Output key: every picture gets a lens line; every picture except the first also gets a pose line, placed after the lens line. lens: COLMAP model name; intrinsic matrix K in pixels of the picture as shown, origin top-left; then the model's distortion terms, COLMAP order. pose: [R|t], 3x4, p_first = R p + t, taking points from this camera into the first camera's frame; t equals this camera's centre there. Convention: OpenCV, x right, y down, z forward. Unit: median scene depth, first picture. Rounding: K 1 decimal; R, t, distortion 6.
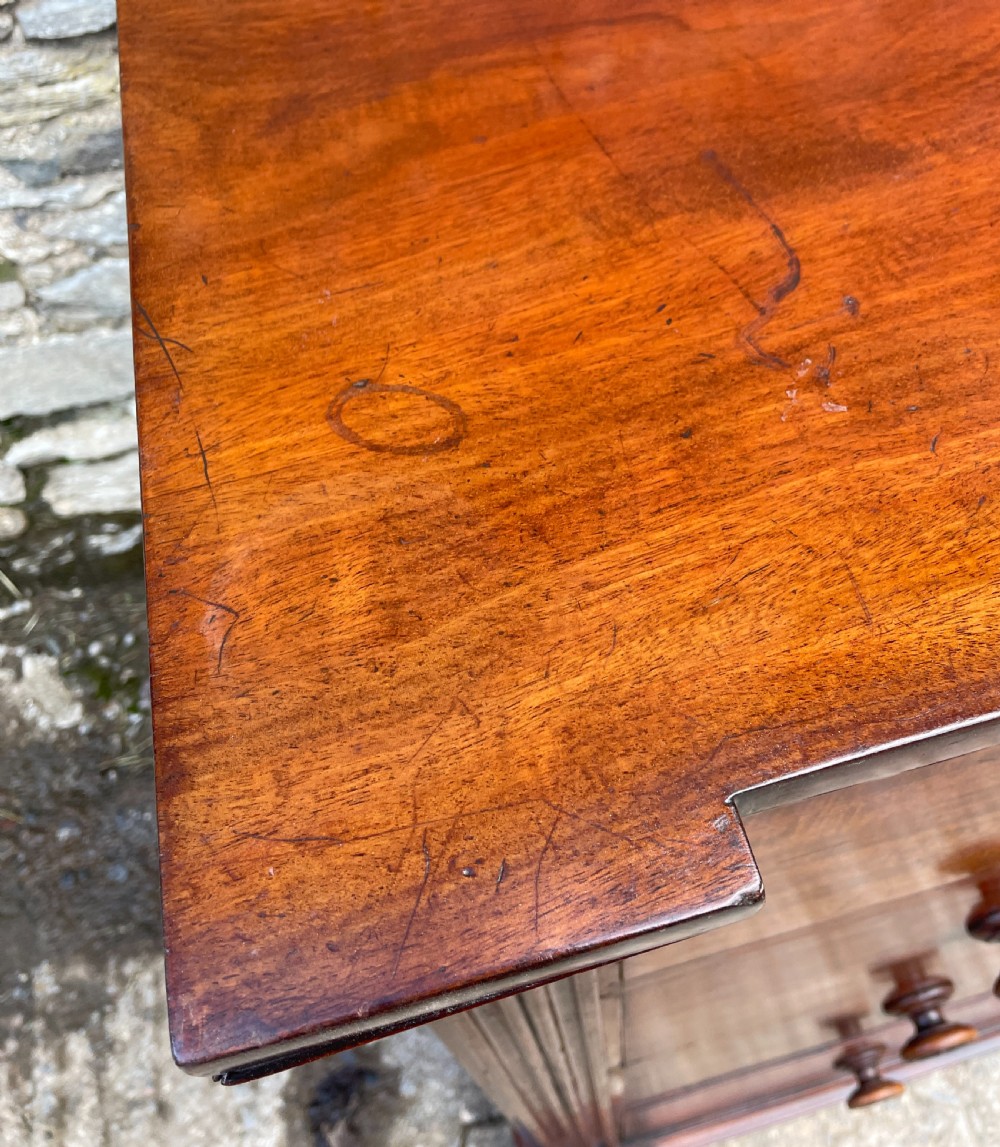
lens RADIAL K [[1075.2, 0, 534.2], [0, 1075.2, 450.5], [0, 0, 1]] dist [-0.005665, 0.000000]
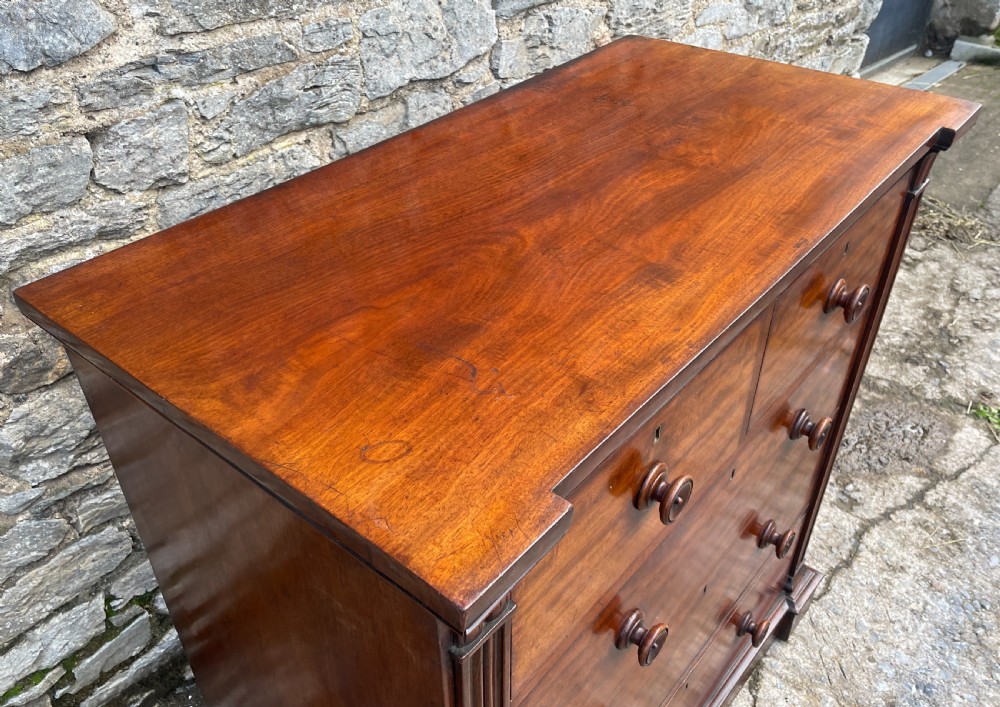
lens RADIAL K [[821.8, 0, 489.7], [0, 821.8, 364.8], [0, 0, 1]] dist [0.073554, -0.093909]
pose [[0.816950, -0.299397, 0.492904, -0.220813], [0.430893, 0.884946, -0.176643, 0.065260], [-0.383307, 0.356697, 0.851964, -0.251551]]
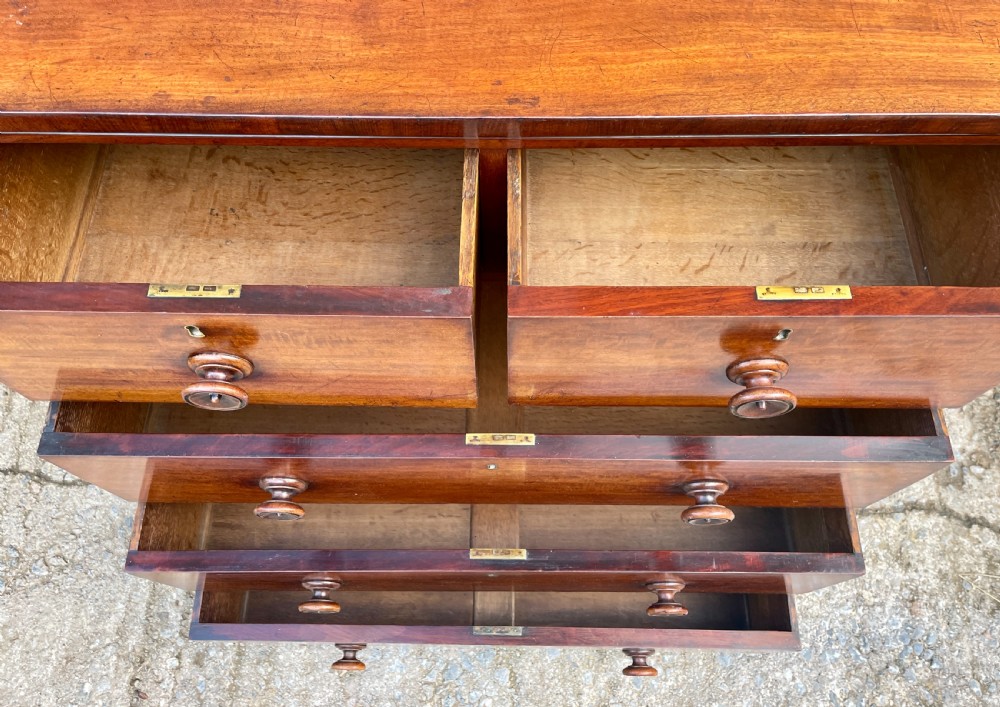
lens RADIAL K [[777.9, 0, 500.5], [0, 777.9, 336.8], [0, 0, 1]] dist [0.038791, -0.024866]
pose [[0.962764, 0.266481, -0.045540, 0.456212], [-0.248866, 0.939410, 0.235742, -0.013641], [0.105601, -0.215631, 0.970748, -0.272617]]
